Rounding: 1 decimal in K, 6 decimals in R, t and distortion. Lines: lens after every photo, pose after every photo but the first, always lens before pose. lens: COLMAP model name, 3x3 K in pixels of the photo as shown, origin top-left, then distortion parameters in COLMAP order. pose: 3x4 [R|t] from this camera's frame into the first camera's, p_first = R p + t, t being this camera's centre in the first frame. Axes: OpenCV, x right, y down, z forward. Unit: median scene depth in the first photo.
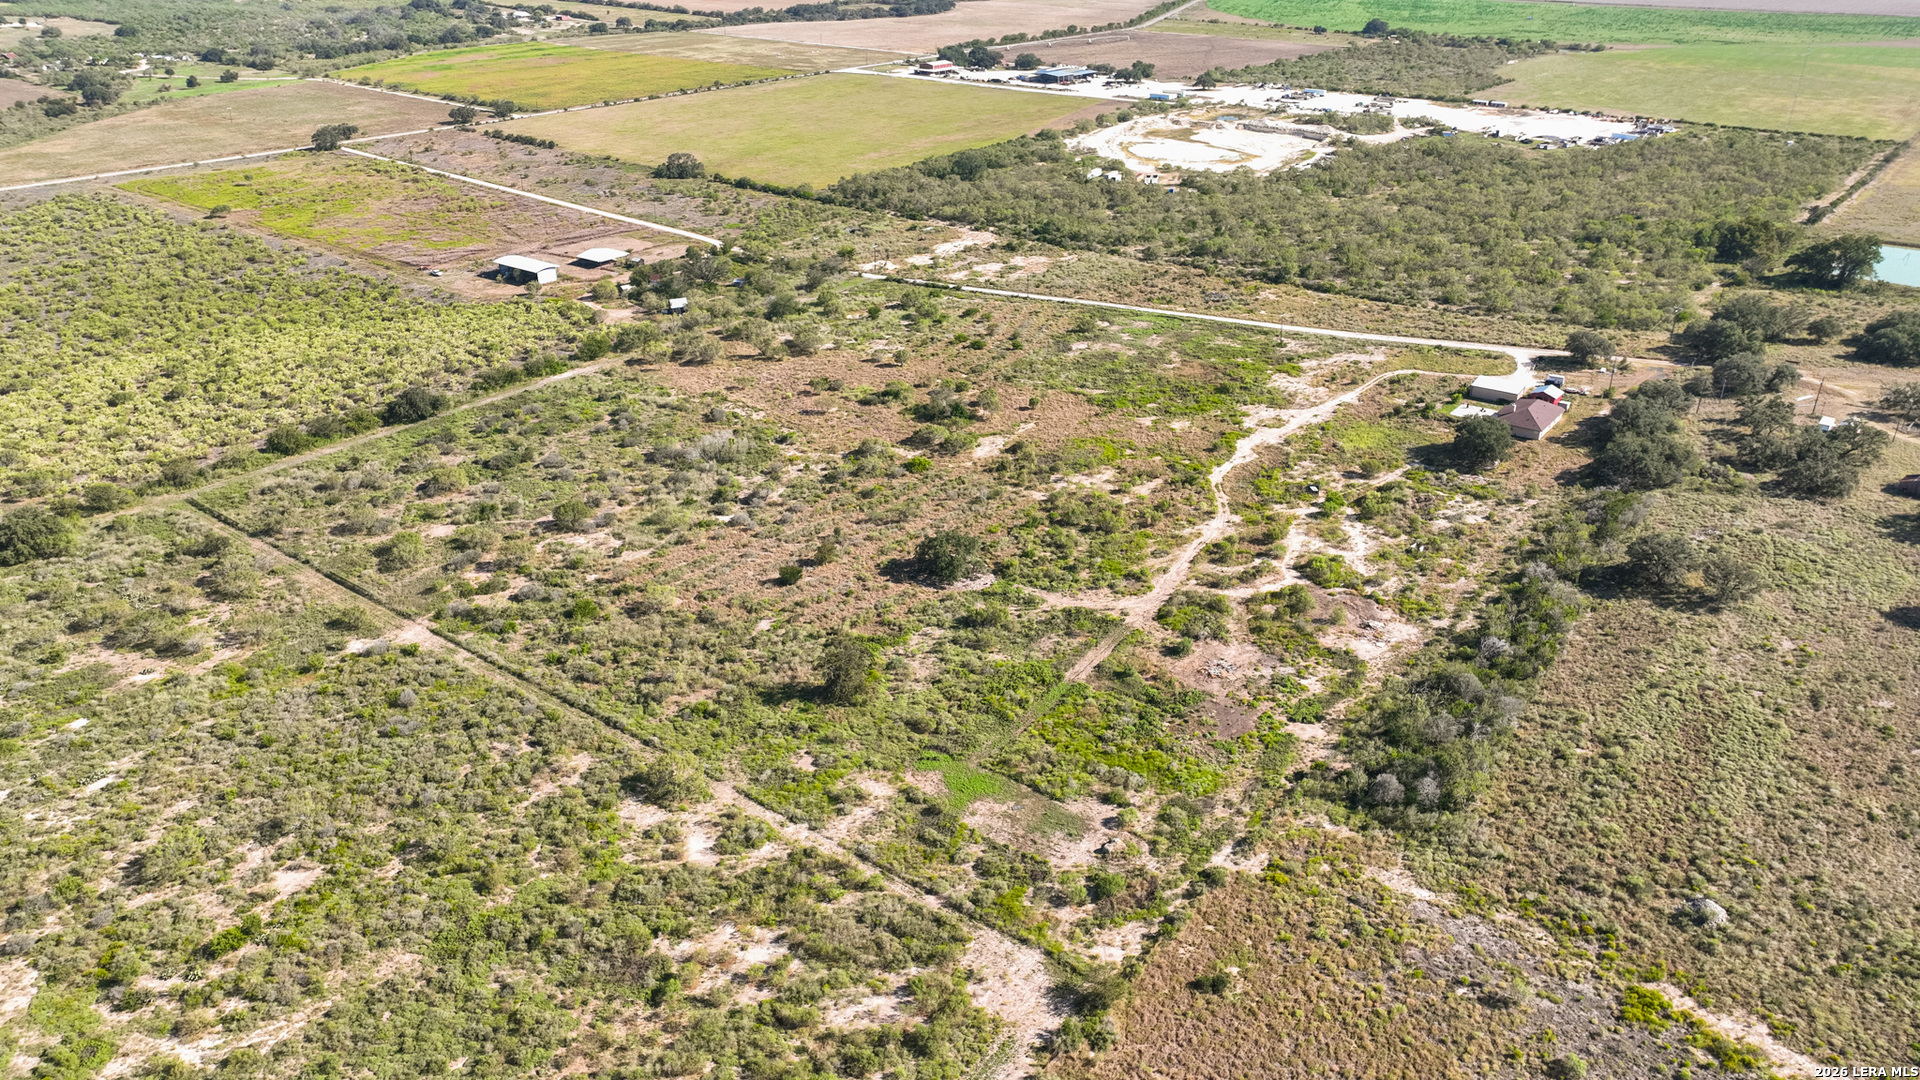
lens RADIAL K [[1348.9, 0, 961.3], [0, 1348.9, 541.7], [0, 0, 1]] dist [-0.005305, 0.025248]
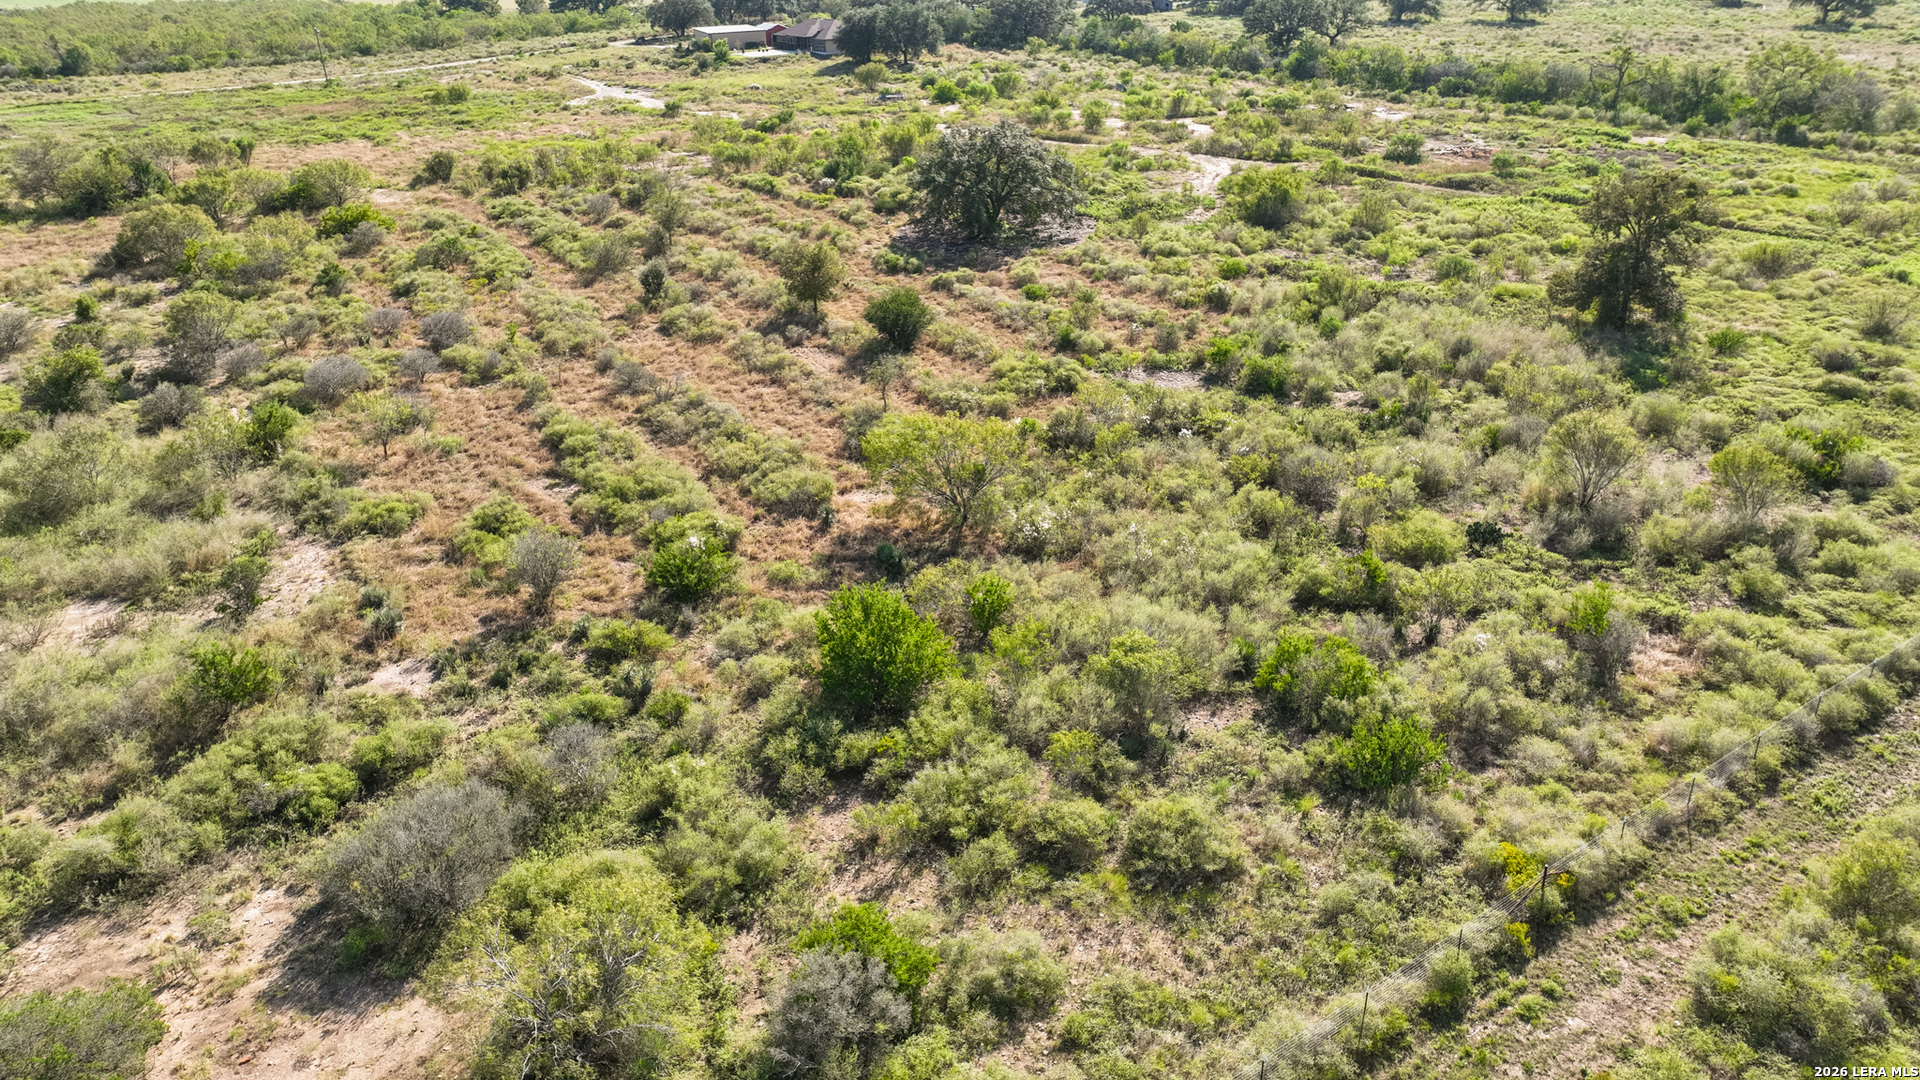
lens RADIAL K [[1348.9, 0, 961.1], [0, 1348.9, 543.9], [0, 0, 1]] dist [-0.005305, 0.025248]
pose [[0.283182, -0.392942, 0.874874, -0.402482], [0.435441, 0.865450, 0.247765, -0.000654], [-0.854517, 0.310793, 0.416183, 0.858316]]
